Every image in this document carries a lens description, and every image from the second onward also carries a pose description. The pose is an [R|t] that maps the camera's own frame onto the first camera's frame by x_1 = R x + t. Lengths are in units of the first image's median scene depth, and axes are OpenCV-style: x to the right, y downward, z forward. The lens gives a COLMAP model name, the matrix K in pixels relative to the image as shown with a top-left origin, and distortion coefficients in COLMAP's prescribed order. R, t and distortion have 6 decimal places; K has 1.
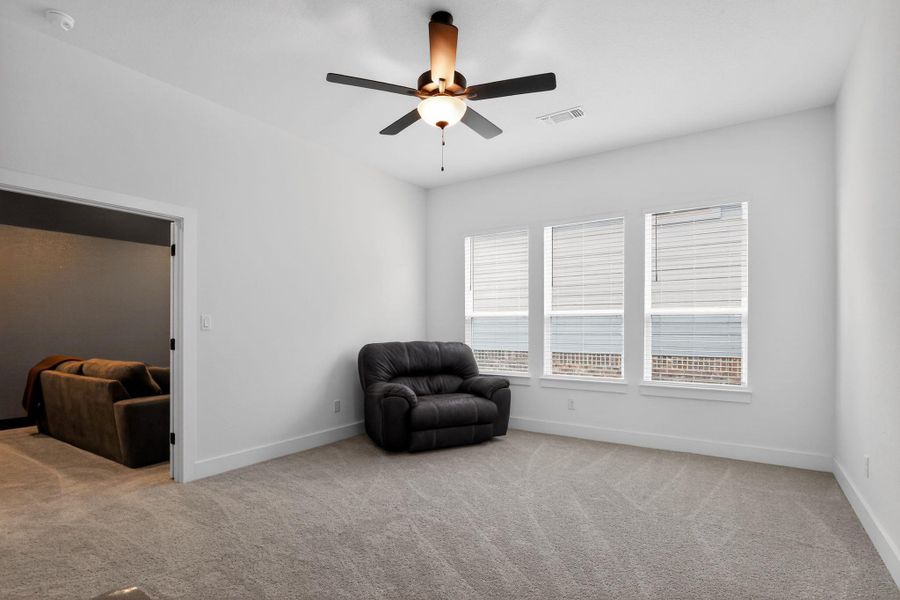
lens RADIAL K [[446.6, 0, 462.3], [0, 446.6, 322.8], [0, 0, 1]] dist [0.000230, -0.000039]
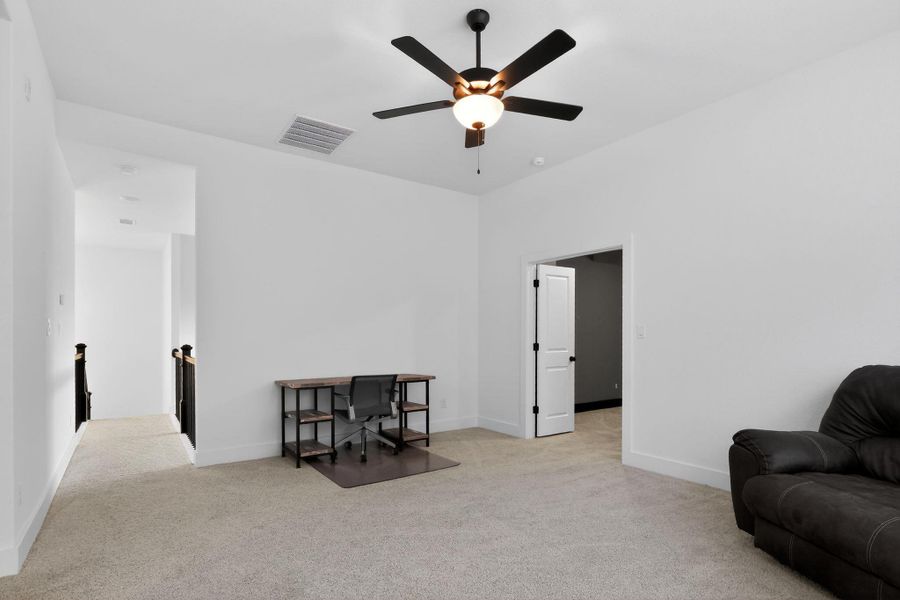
lens RADIAL K [[470.7, 0, 453.6], [0, 470.7, 332.0], [0, 0, 1]] dist [0.000553, 0.000086]
pose [[-0.375752, -0.005357, -0.926705, 0.779885], [0.010789, 0.999890, -0.010155, 0.010309], [0.926658, -0.013814, -0.375653, 1.120805]]
